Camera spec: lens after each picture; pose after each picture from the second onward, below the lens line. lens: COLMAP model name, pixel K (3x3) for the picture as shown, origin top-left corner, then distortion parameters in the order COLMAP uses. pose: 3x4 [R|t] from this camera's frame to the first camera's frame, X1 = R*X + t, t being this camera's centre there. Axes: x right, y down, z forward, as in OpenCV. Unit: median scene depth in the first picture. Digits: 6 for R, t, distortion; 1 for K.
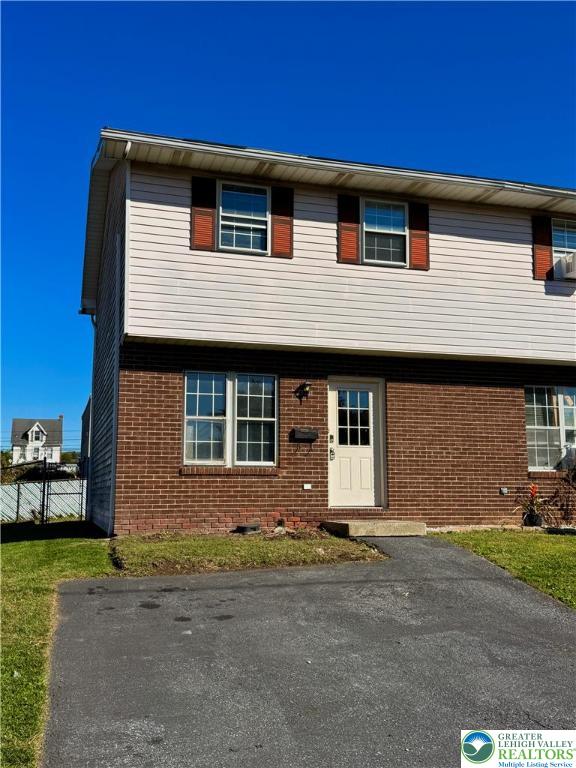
lens RADIAL K [[786.2, 0, 288.0], [0, 786.2, 384.0], [0, 0, 1]] dist [0.097409, 0.004453]
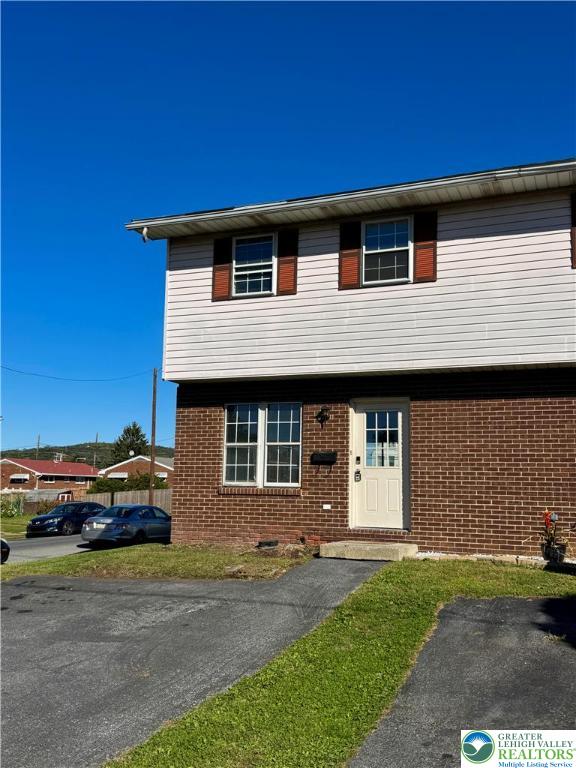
lens RADIAL K [[786.2, 0, 288.0], [0, 786.2, 384.0], [0, 0, 1]] dist [0.097409, 0.004453]
pose [[0.763756, -0.085219, -0.639855, 0.663027], [0.056317, 0.996264, -0.065465, 0.033454], [0.643043, 0.013965, 0.765703, 0.165213]]
